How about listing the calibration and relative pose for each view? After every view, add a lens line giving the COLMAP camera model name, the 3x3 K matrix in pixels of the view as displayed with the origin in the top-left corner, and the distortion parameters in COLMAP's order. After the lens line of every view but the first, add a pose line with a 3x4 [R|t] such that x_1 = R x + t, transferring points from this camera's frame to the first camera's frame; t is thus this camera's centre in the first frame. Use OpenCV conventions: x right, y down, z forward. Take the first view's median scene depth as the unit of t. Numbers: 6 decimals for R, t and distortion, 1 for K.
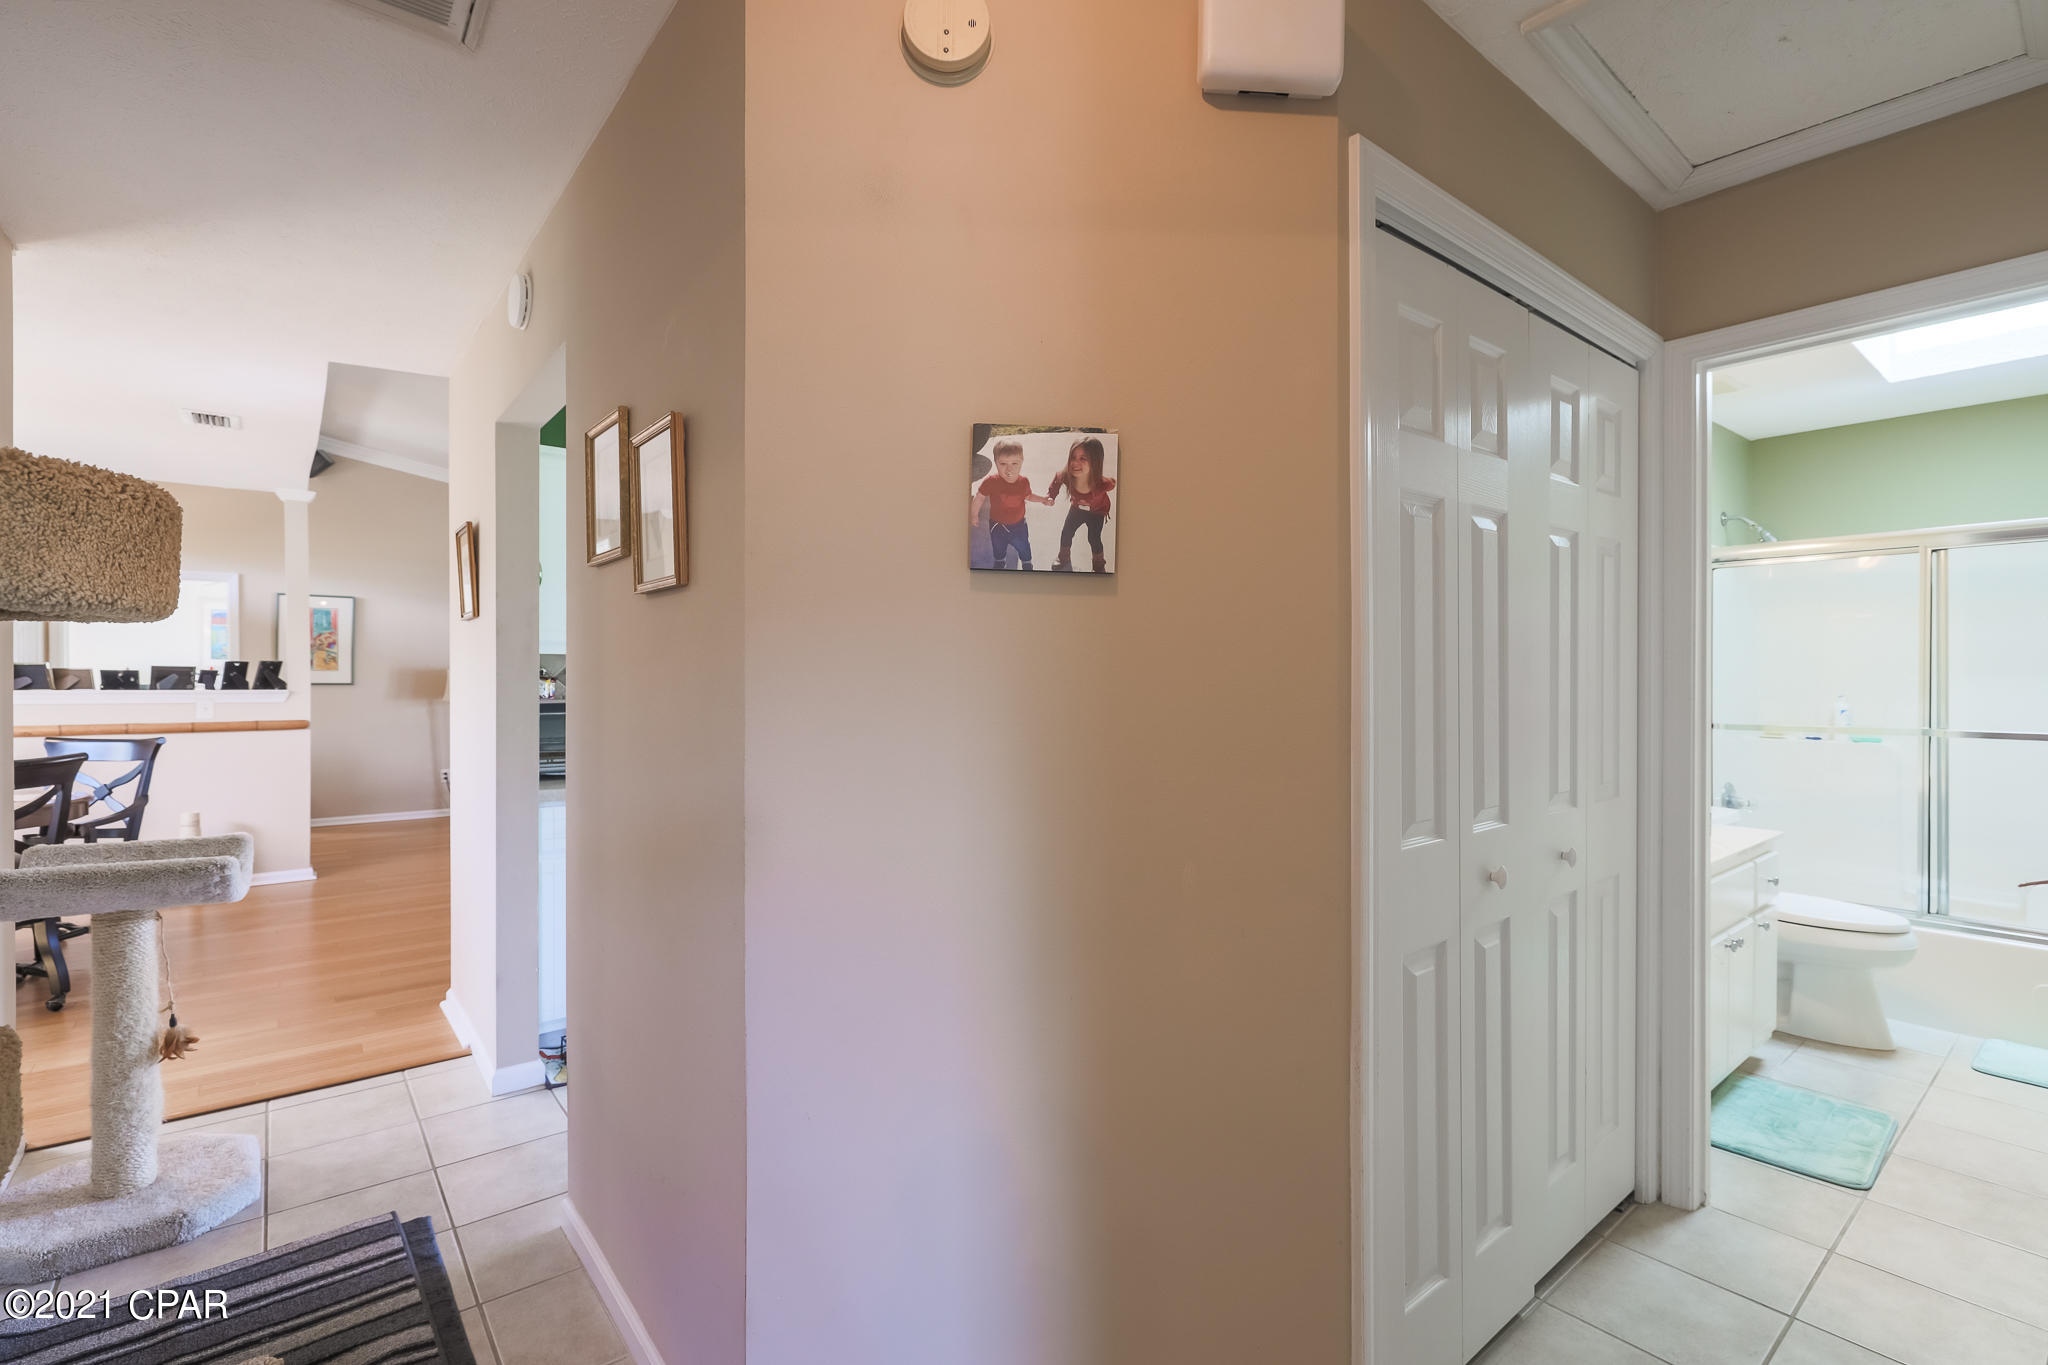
lens RADIAL K [[924.4, 0, 1022.5], [0, 924.4, 682.4], [0, 0, 1]] dist [-0.007538, 0.001510]
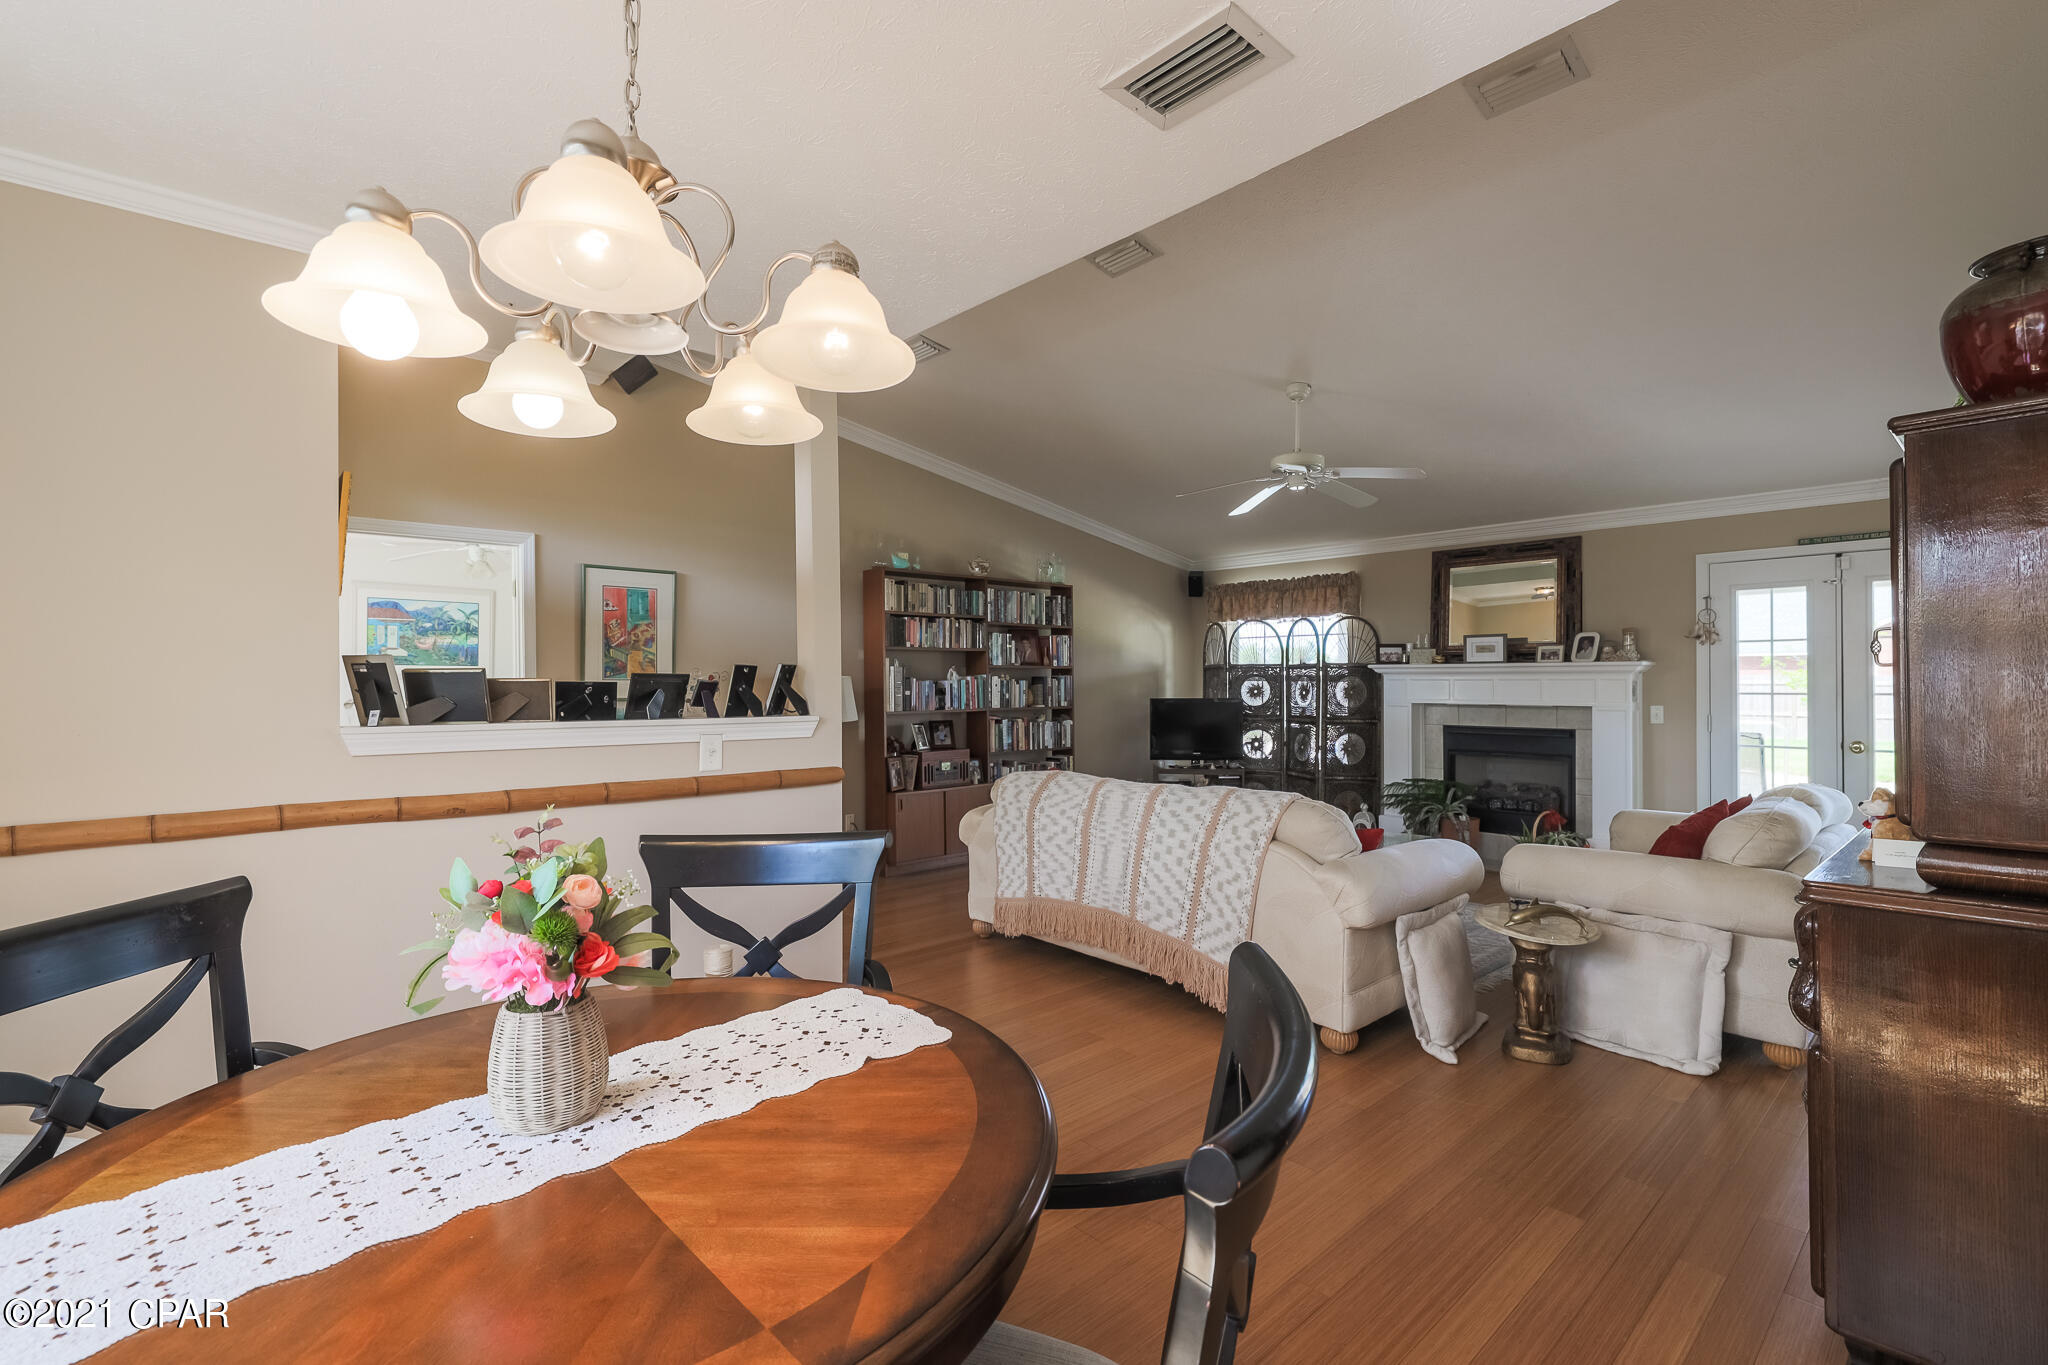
lens RADIAL K [[924.4, 0, 1036.5], [0, 924.4, 669.6], [0, 0, 1]] dist [-0.007538, 0.001510]
pose [[0.998848, -0.005769, 0.047630, -0.685749], [0.006588, 0.999833, -0.017047, -0.008917], [-0.047523, 0.017342, 0.998720, 0.417481]]
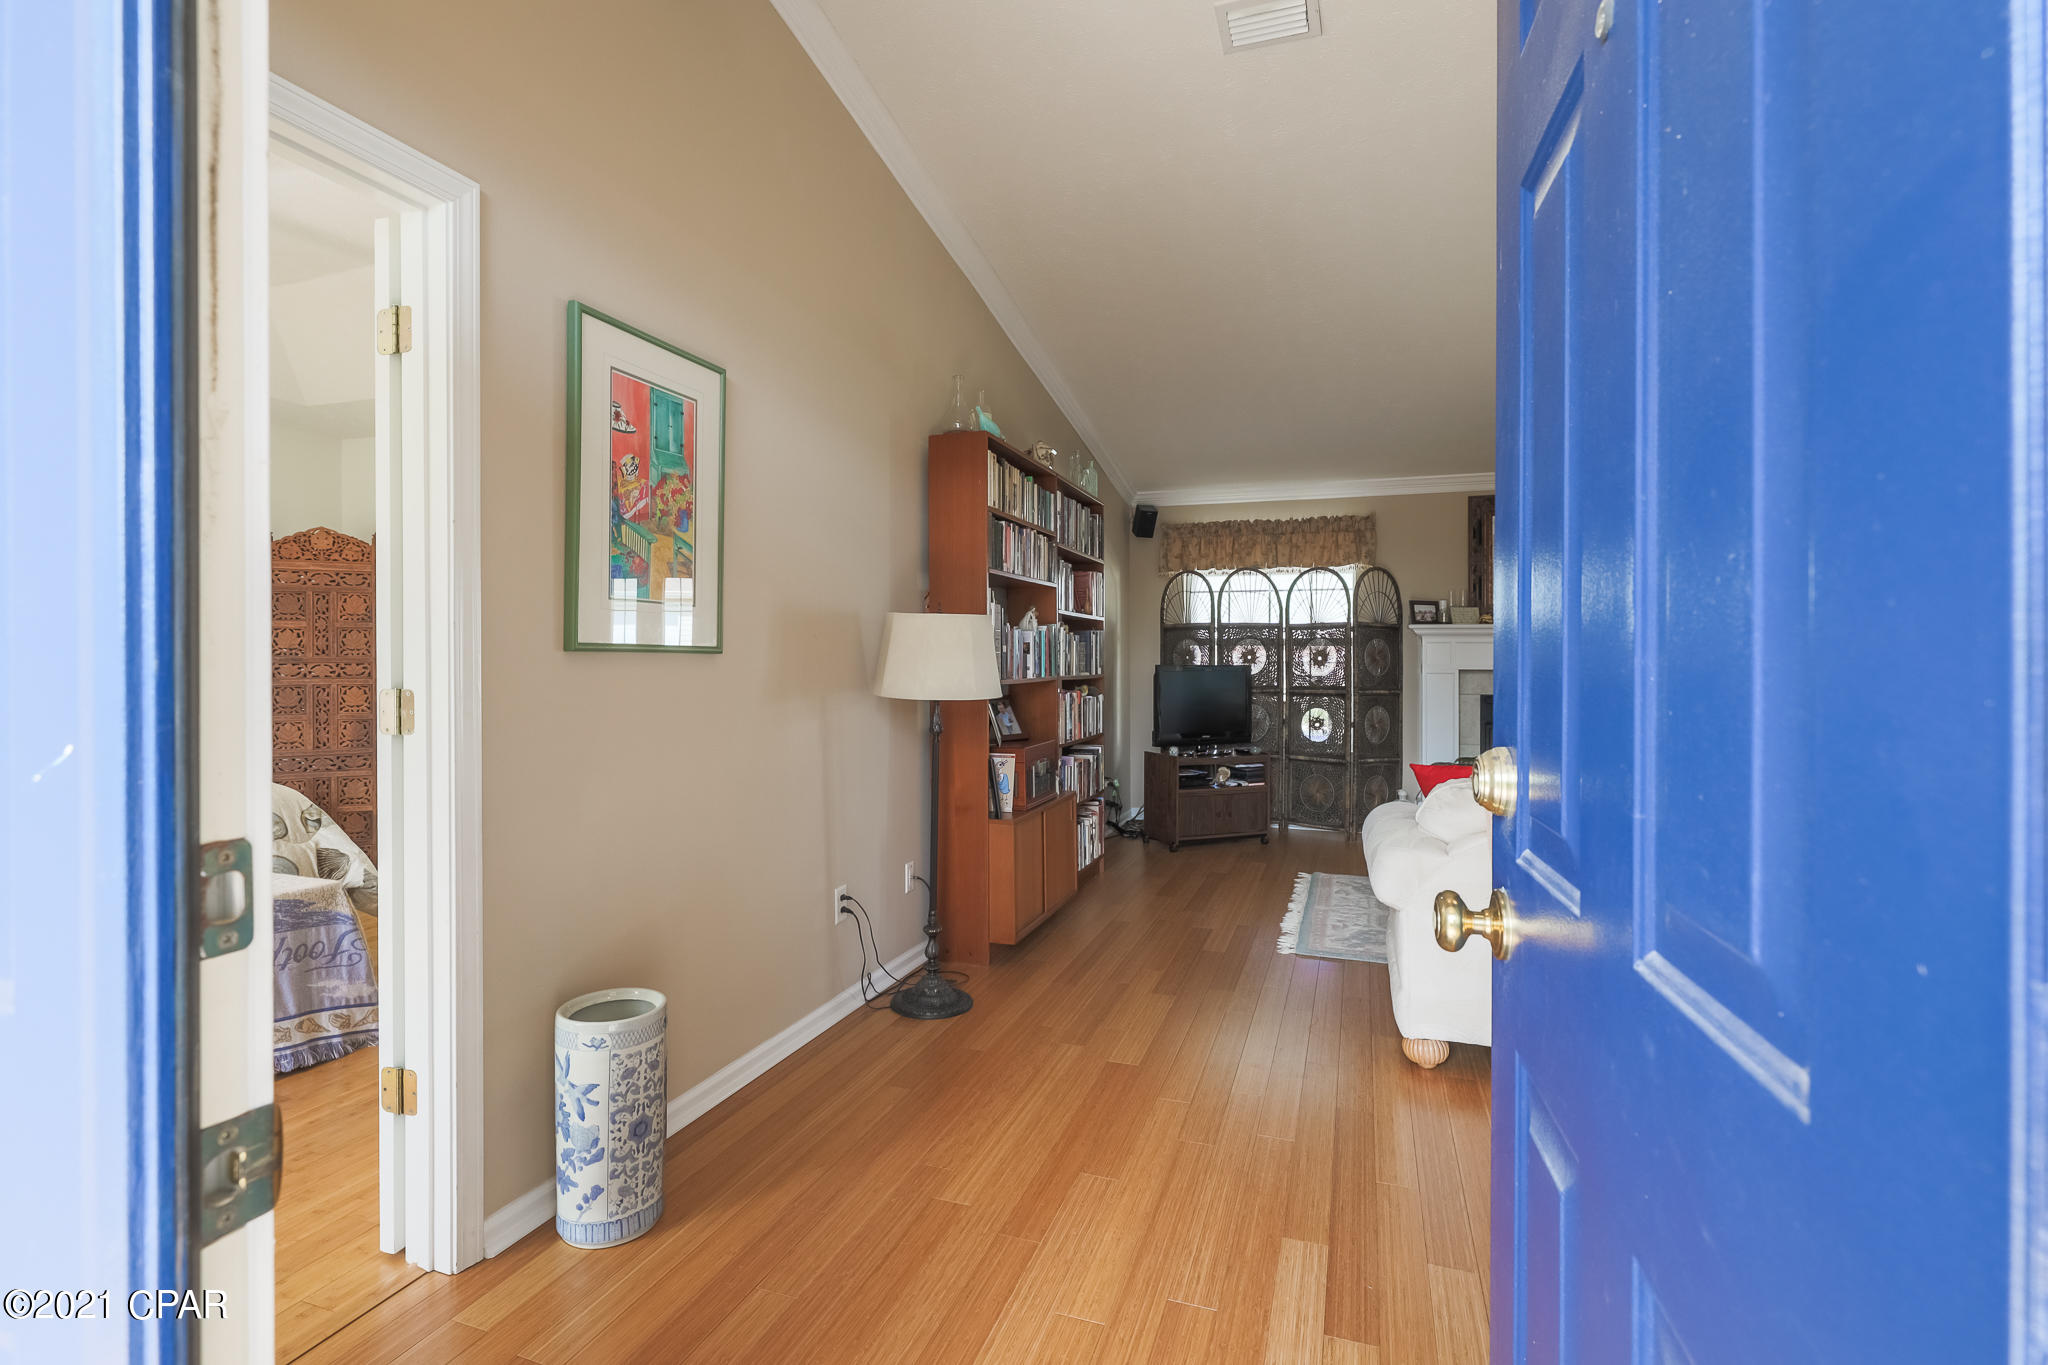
lens RADIAL K [[924.4, 0, 990.6], [0, 924.4, 661.8], [0, 0, 1]] dist [-0.007538, 0.001510]
pose [[0.863042, -0.003826, 0.505118, -1.134026], [0.002416, 0.999991, 0.003447, 0.003723], [-0.505127, -0.001754, 0.863043, 0.985938]]
